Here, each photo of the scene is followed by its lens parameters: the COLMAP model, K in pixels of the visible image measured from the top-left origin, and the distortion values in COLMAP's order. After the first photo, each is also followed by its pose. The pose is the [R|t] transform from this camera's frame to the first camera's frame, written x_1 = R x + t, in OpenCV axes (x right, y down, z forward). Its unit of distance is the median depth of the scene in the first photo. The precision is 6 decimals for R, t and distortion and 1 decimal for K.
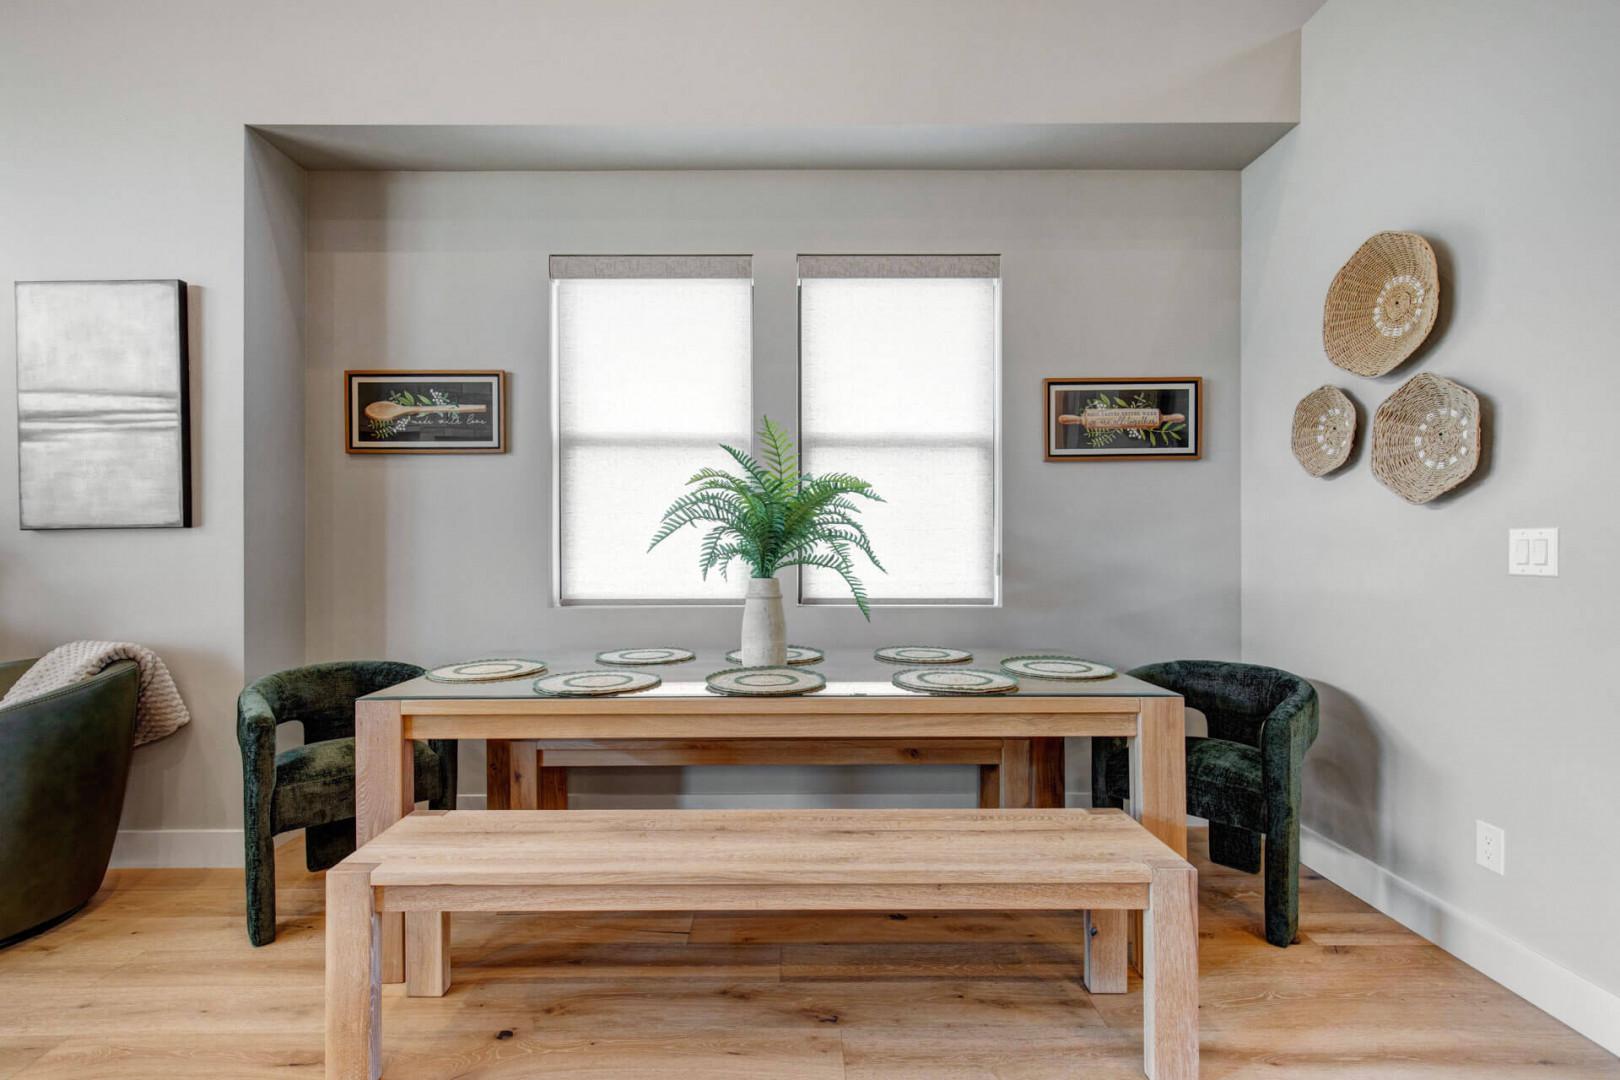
lens RADIAL K [[746.5, 0, 807.2], [0, 746.5, 546.5], [0, 0, 1]] dist [0.002054, -0.000205]
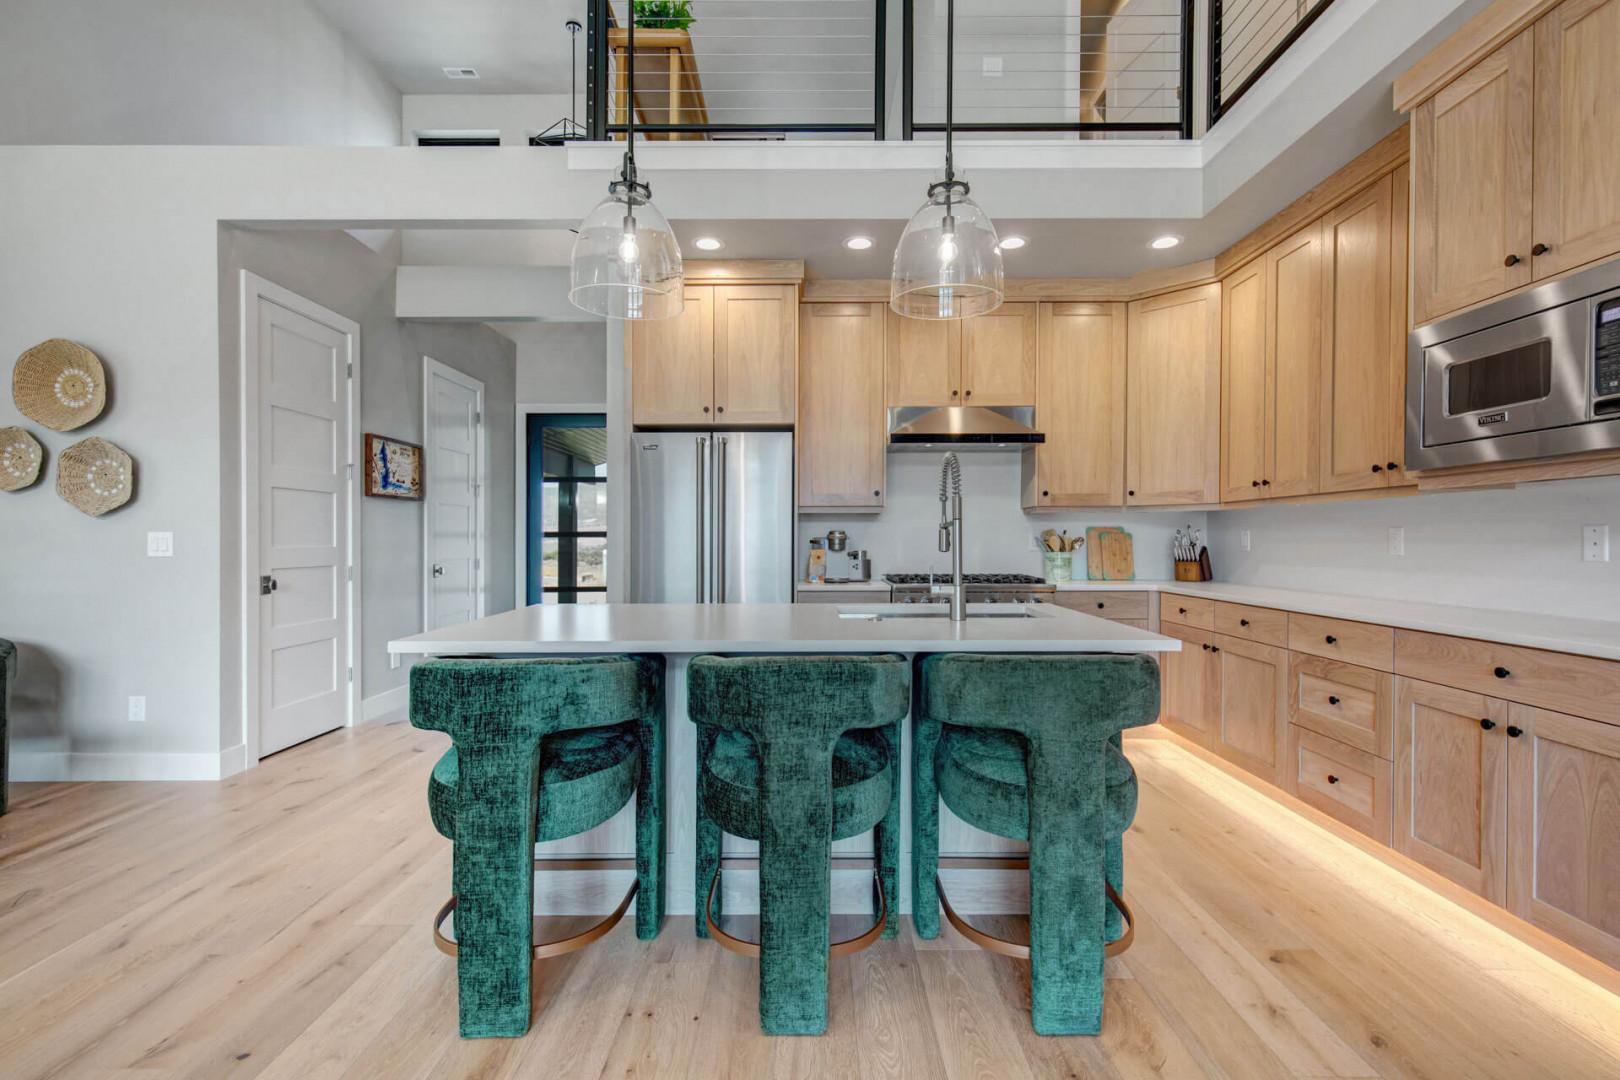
lens RADIAL K [[746.5, 0, 810.5], [0, 746.5, 539.8], [0, 0, 1]] dist [0.002054, -0.000205]
pose [[0.034725, -0.002798, 0.999393, -0.739755], [-0.000450, 0.999996, 0.002815, -0.009078], [-0.999397, -0.000548, 0.034723, -0.609752]]
